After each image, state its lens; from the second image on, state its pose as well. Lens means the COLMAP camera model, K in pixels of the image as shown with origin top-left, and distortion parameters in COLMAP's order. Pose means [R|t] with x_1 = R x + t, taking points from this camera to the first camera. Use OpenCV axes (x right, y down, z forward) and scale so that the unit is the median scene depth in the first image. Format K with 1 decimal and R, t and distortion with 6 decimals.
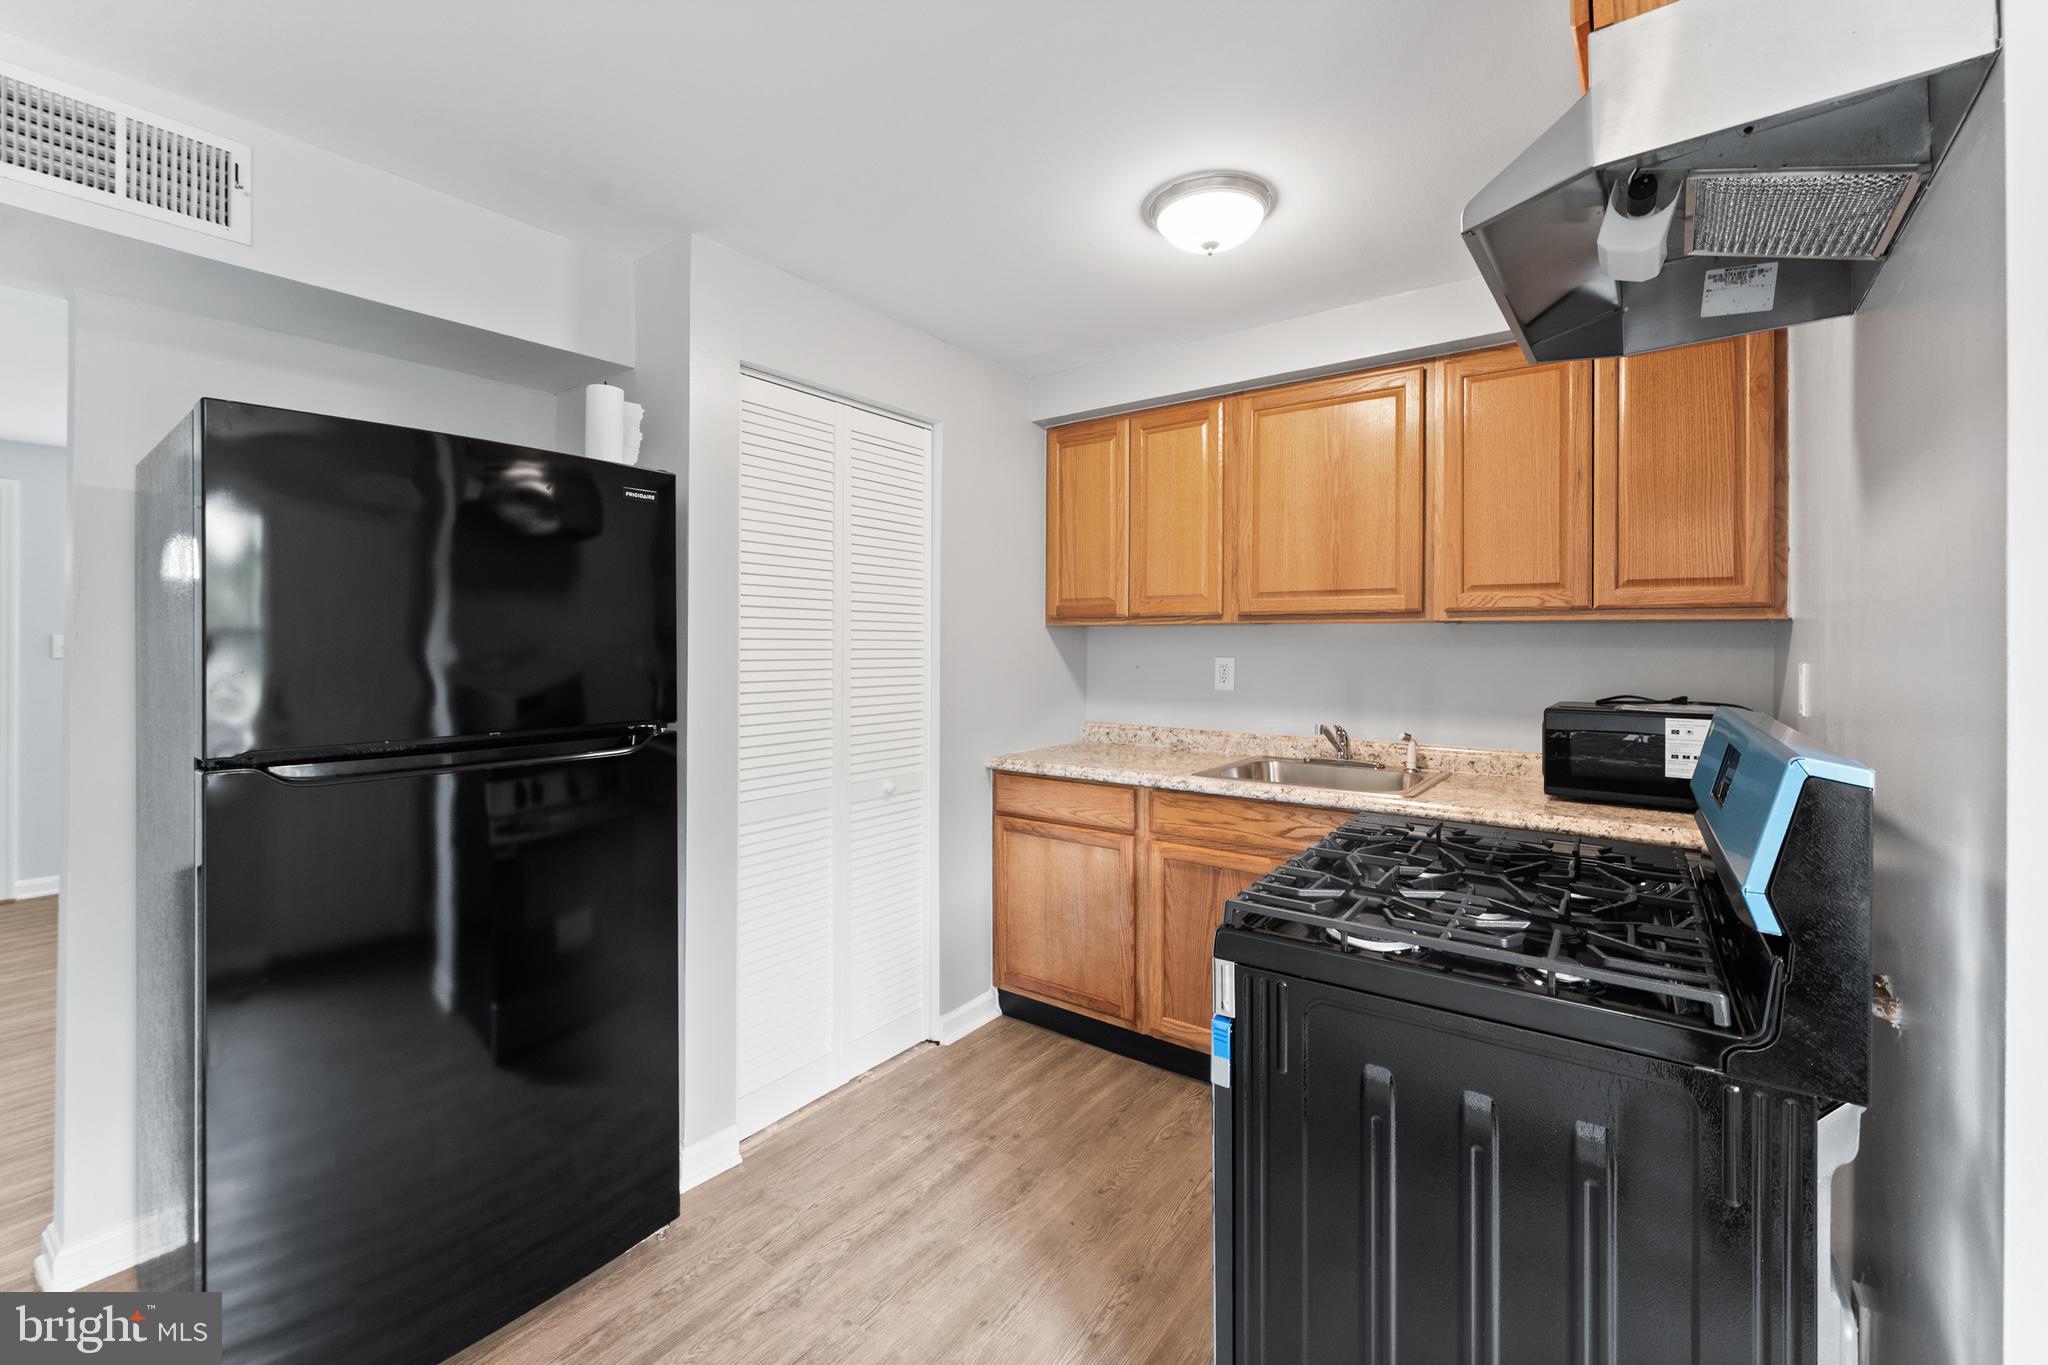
lens RADIAL K [[846.5, 0, 1032.7], [0, 846.5, 639.4], [0, 0, 1]] dist [0.000147, -0.000281]
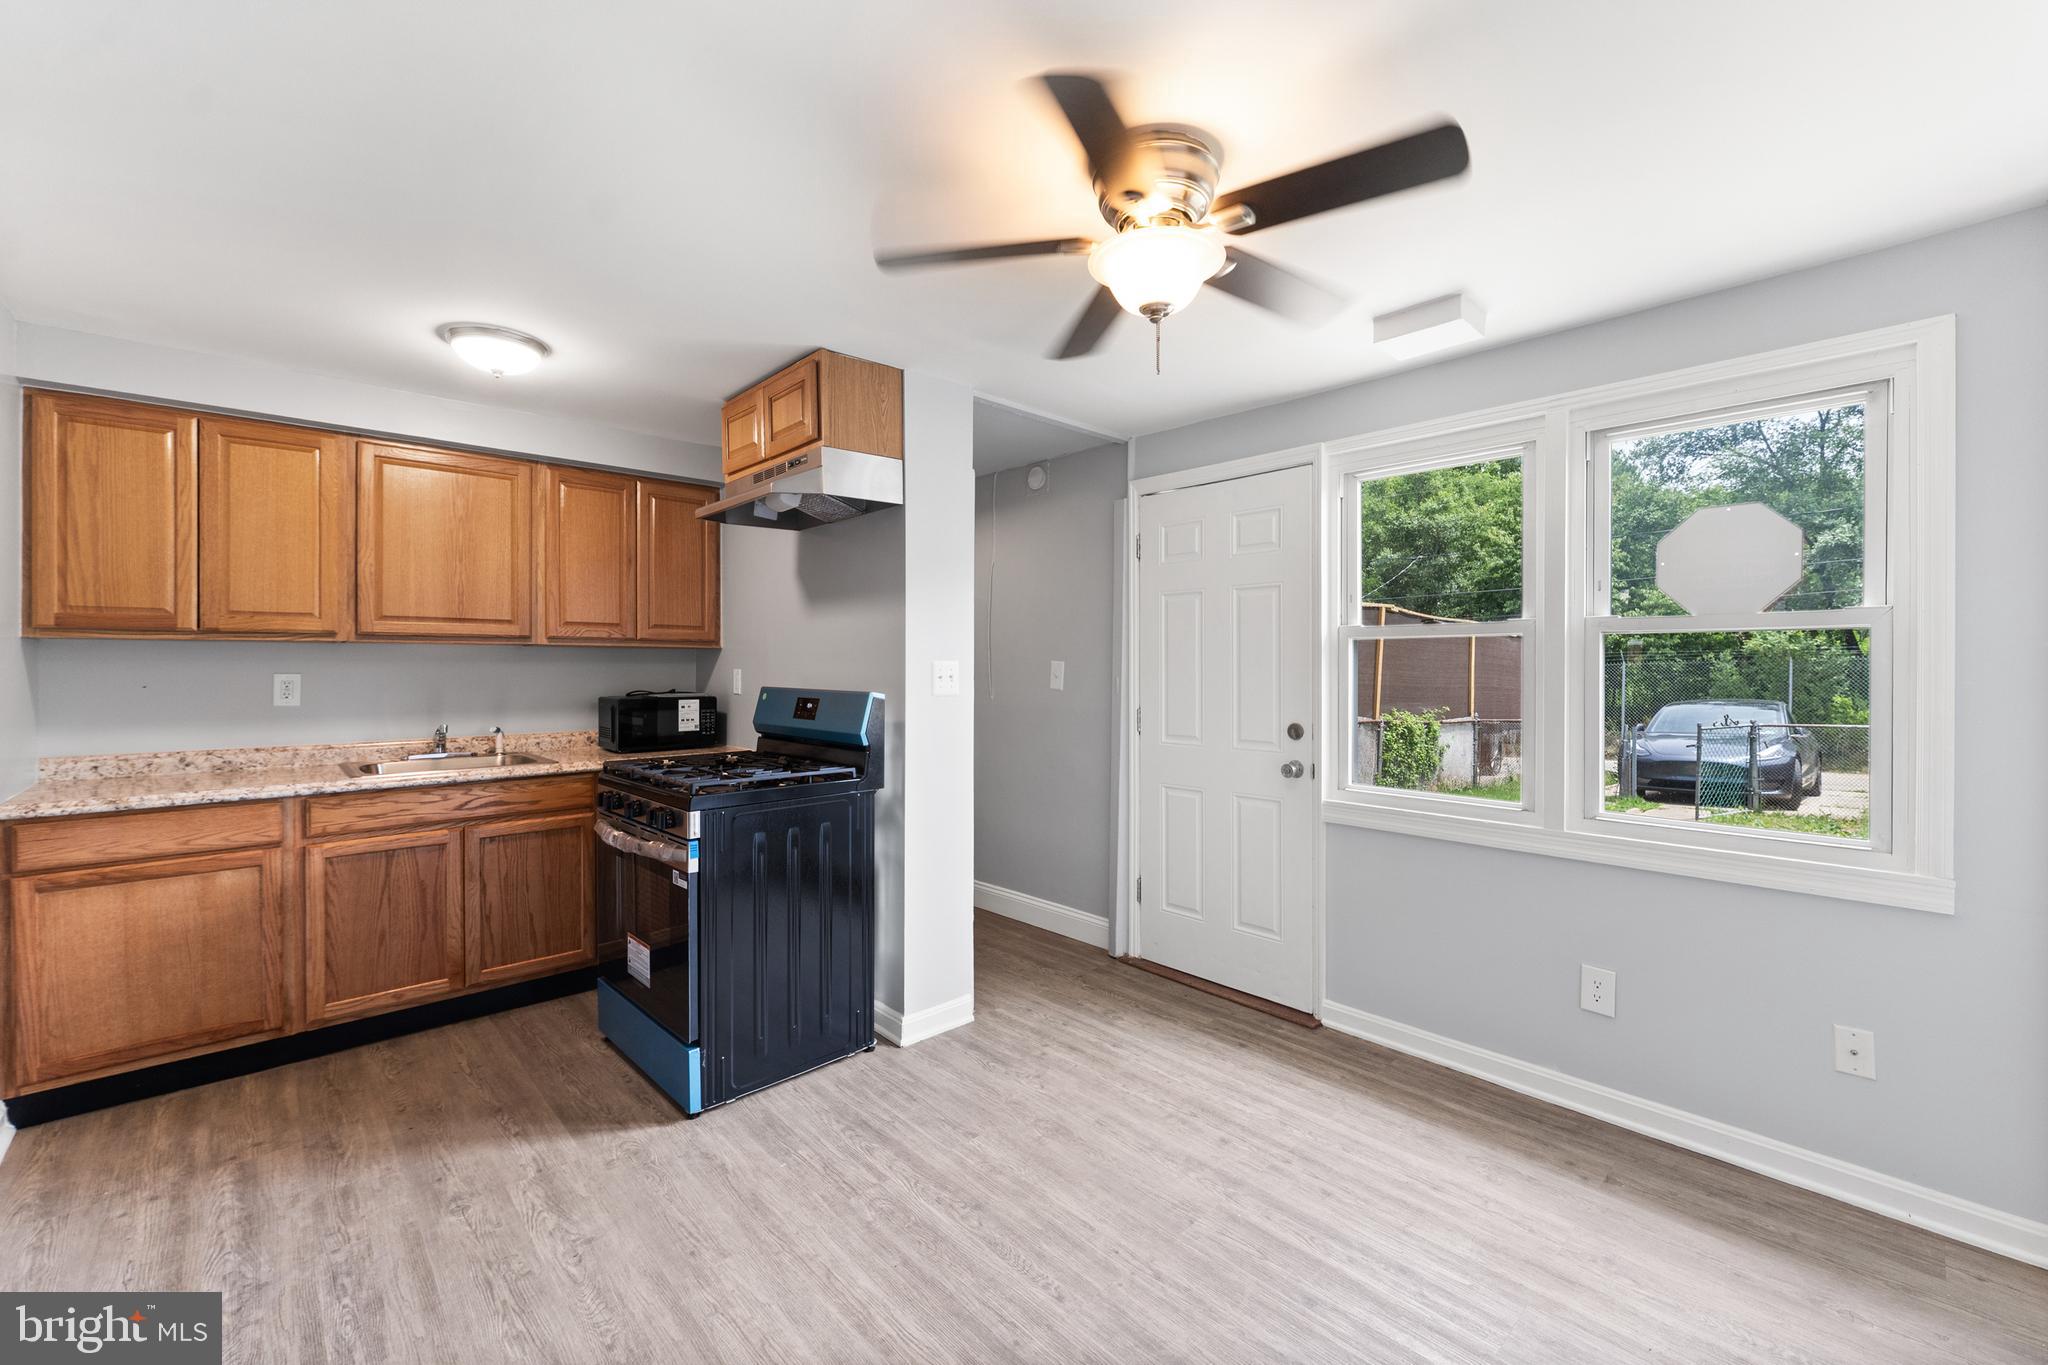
lens RADIAL K [[842.2, 0, 1036.7], [0, 842.2, 668.1], [0, 0, 1]] dist [-0.001491, 0.000066]
pose [[0.176794, -0.005869, 0.984230, -0.719353], [-0.002928, 0.999975, 0.006489, 0.006055], [-0.984244, -0.004029, 0.176772, -0.080625]]
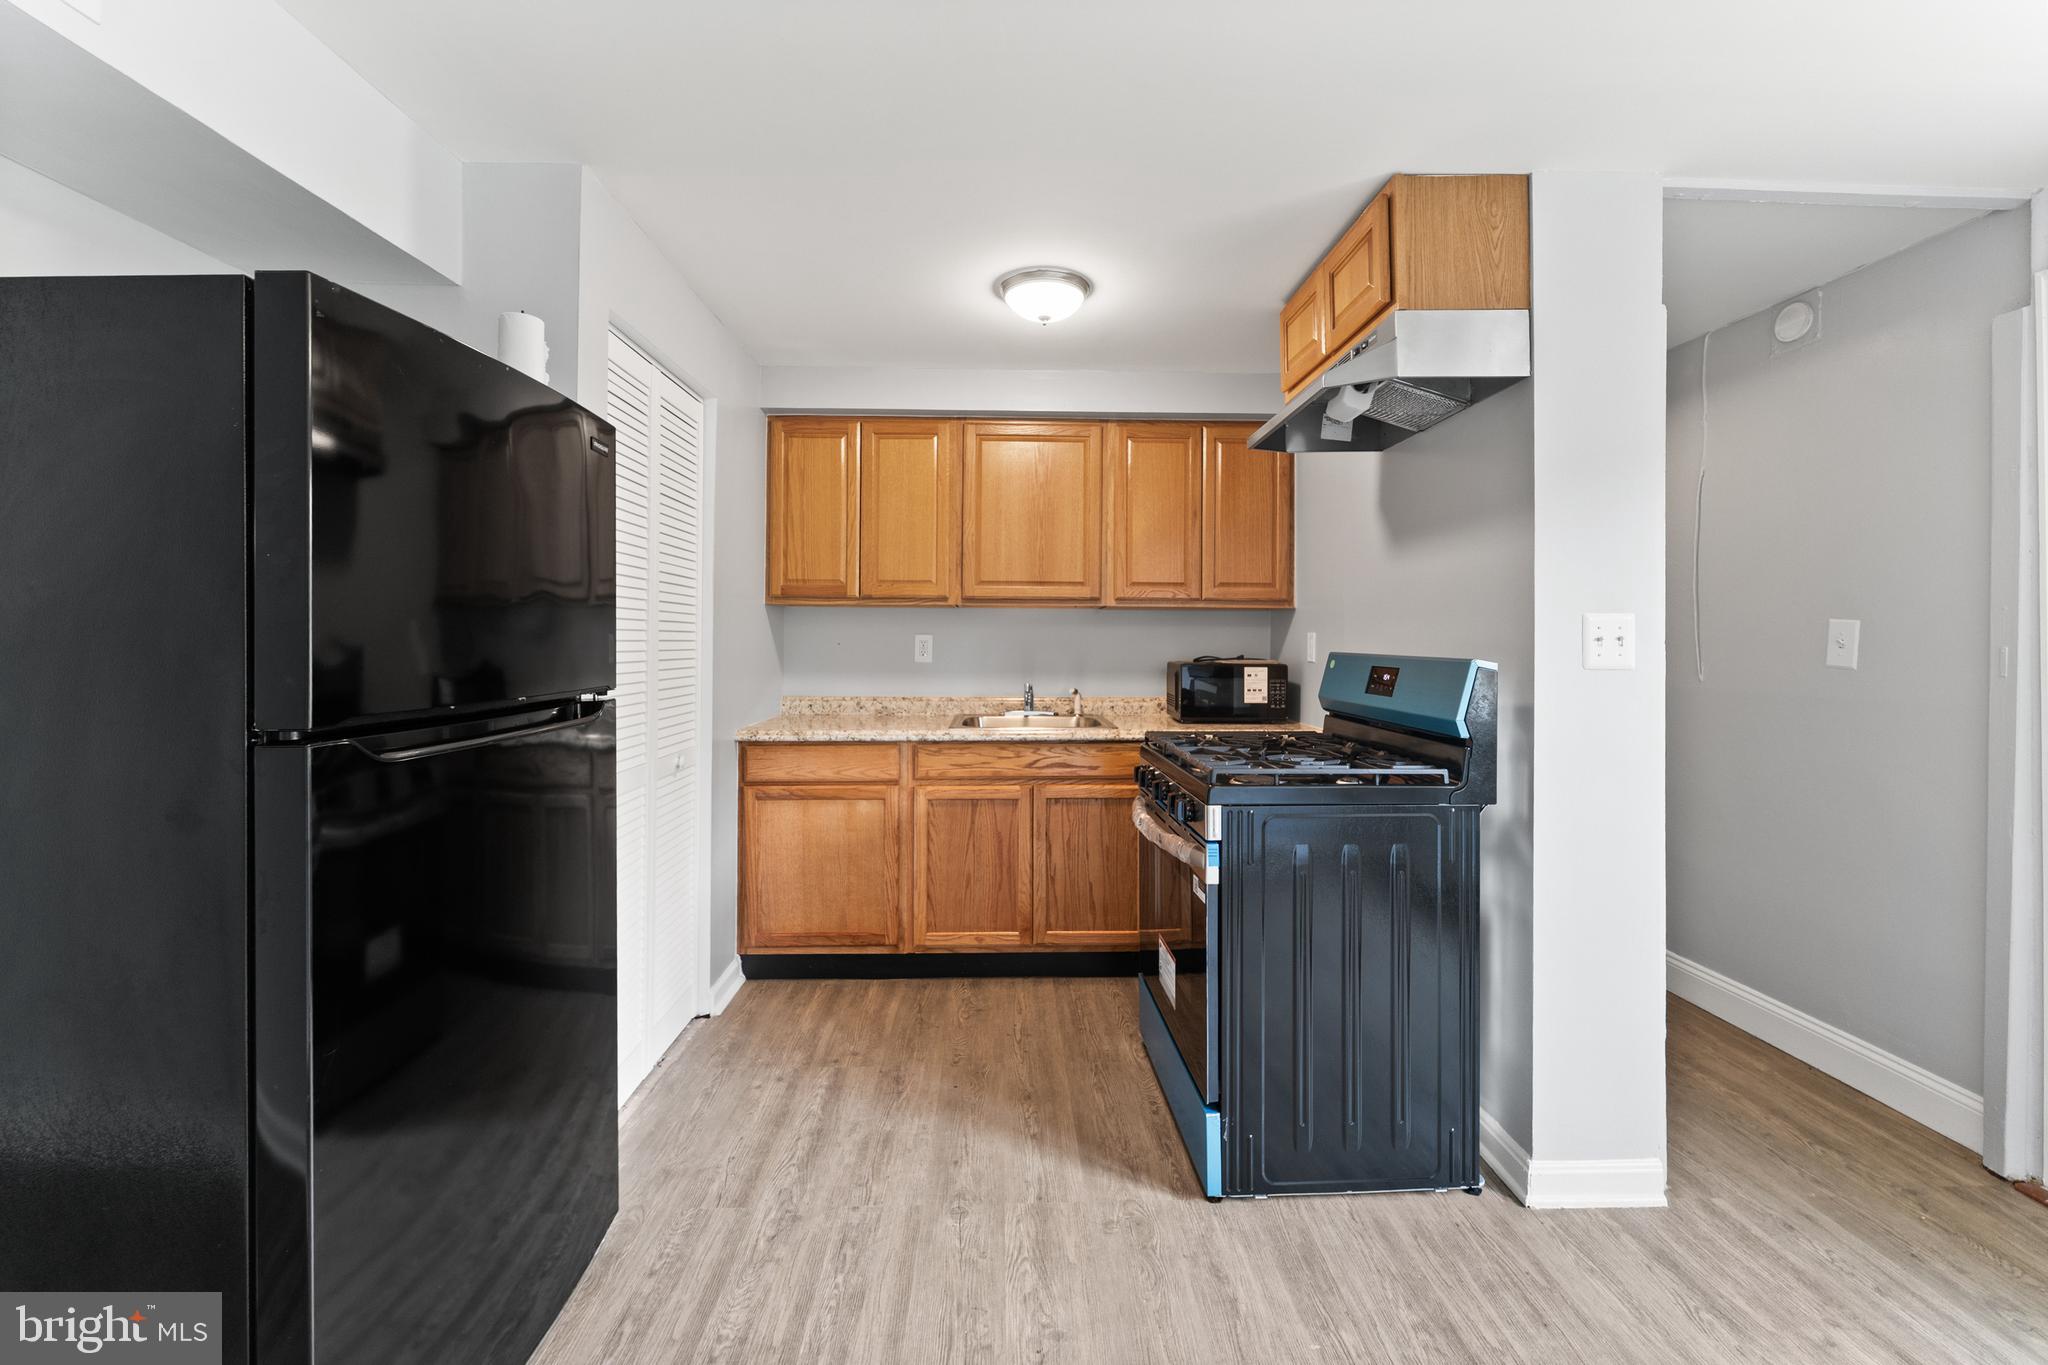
lens RADIAL K [[838.5, 0, 1022.9], [0, 838.5, 630.3], [0, 0, 1]] dist [0.000668, -0.000367]
pose [[0.787638, 0.007583, 0.616092, -0.456319], [-0.005286, 0.999971, -0.005550, 0.024760], [-0.616116, 0.001114, 0.787655, -0.013568]]
